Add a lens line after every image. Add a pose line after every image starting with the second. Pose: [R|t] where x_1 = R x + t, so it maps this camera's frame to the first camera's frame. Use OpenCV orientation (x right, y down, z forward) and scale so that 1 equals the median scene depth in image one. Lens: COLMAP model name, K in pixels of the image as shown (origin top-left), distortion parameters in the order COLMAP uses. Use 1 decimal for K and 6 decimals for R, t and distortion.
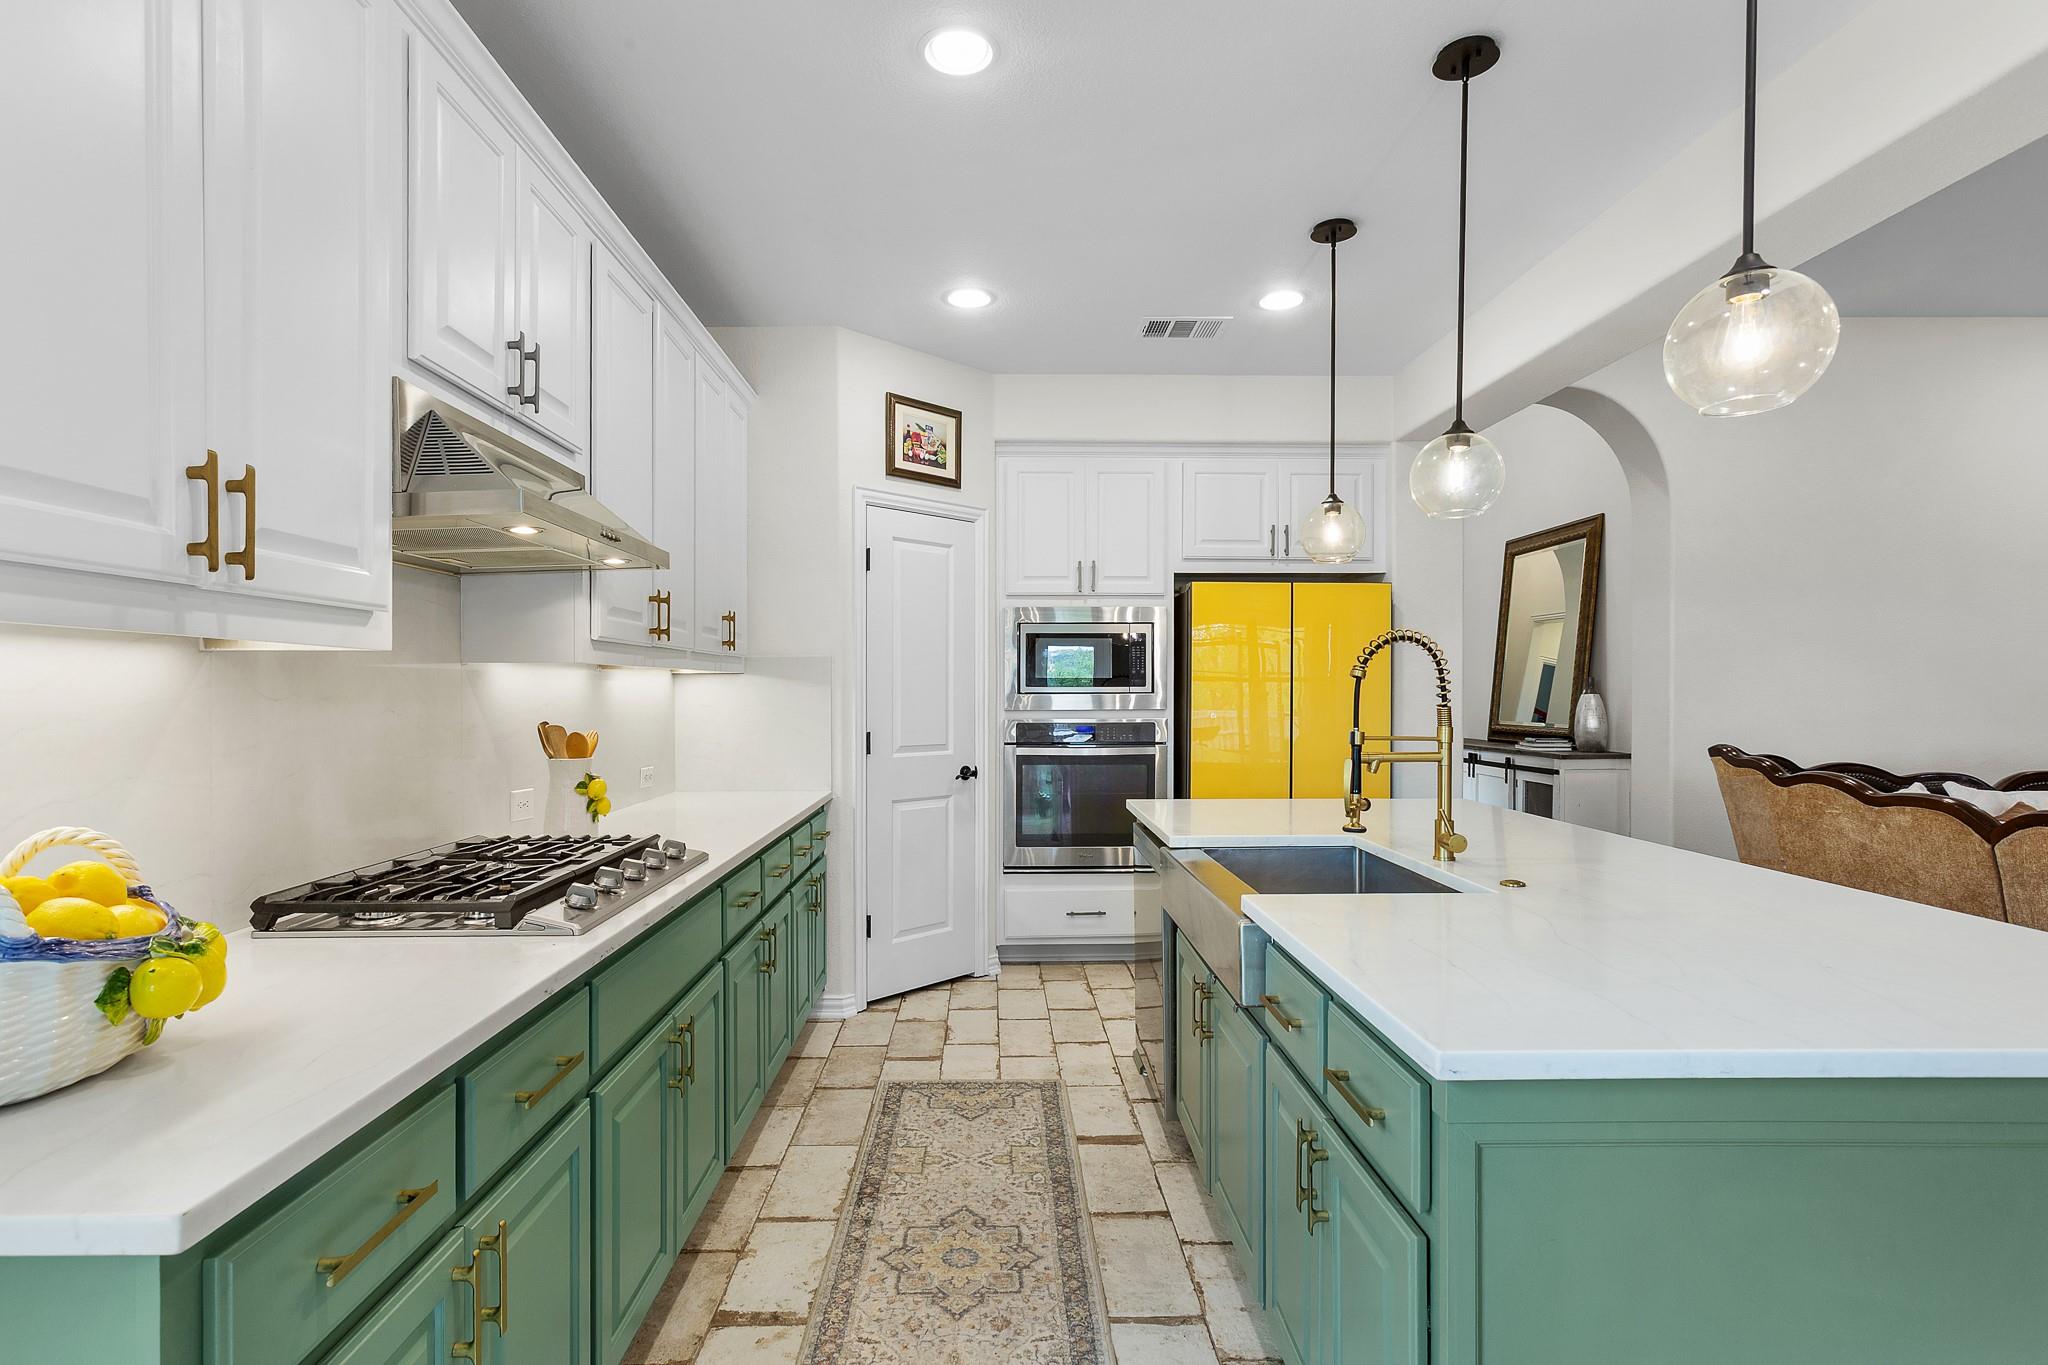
lens RADIAL K [[1002.1, 0, 998.9], [0, 1002.1, 693.1], [0, 0, 1]] dist [-0.000671, 0.000300]
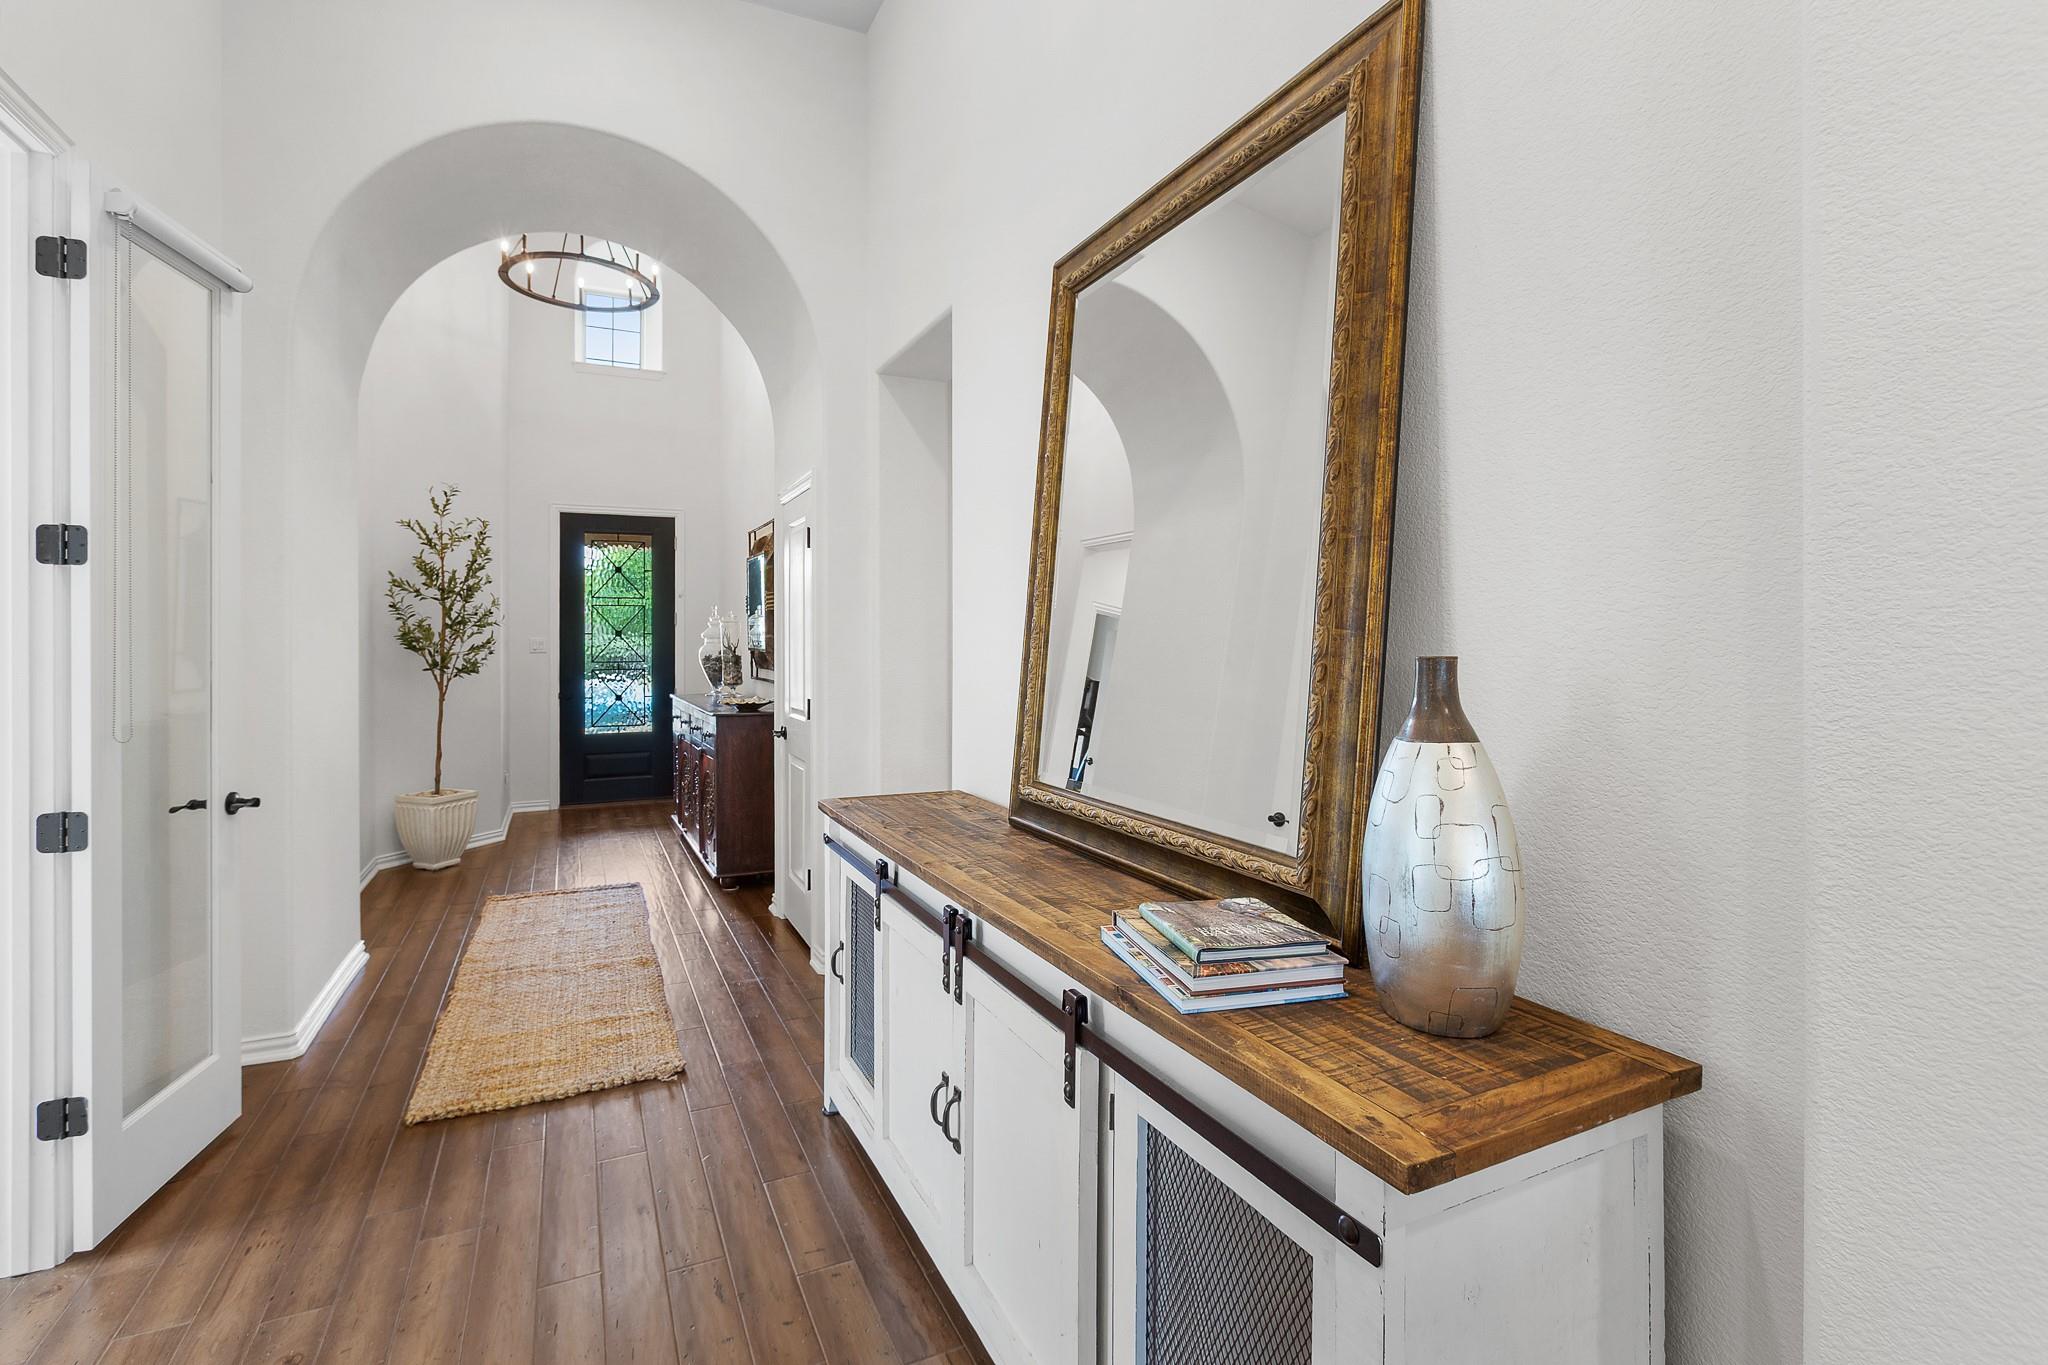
lens RADIAL K [[925.6, 0, 1008.2], [0, 925.6, 682.7], [0, 0, 1]] dist [0.002293, 0.000692]
pose [[0.906942, -0.022772, 0.420640, 0.408619], [0.004186, 0.998976, 0.045055, -0.018377], [-0.421235, -0.039101, 0.906108, 0.822118]]
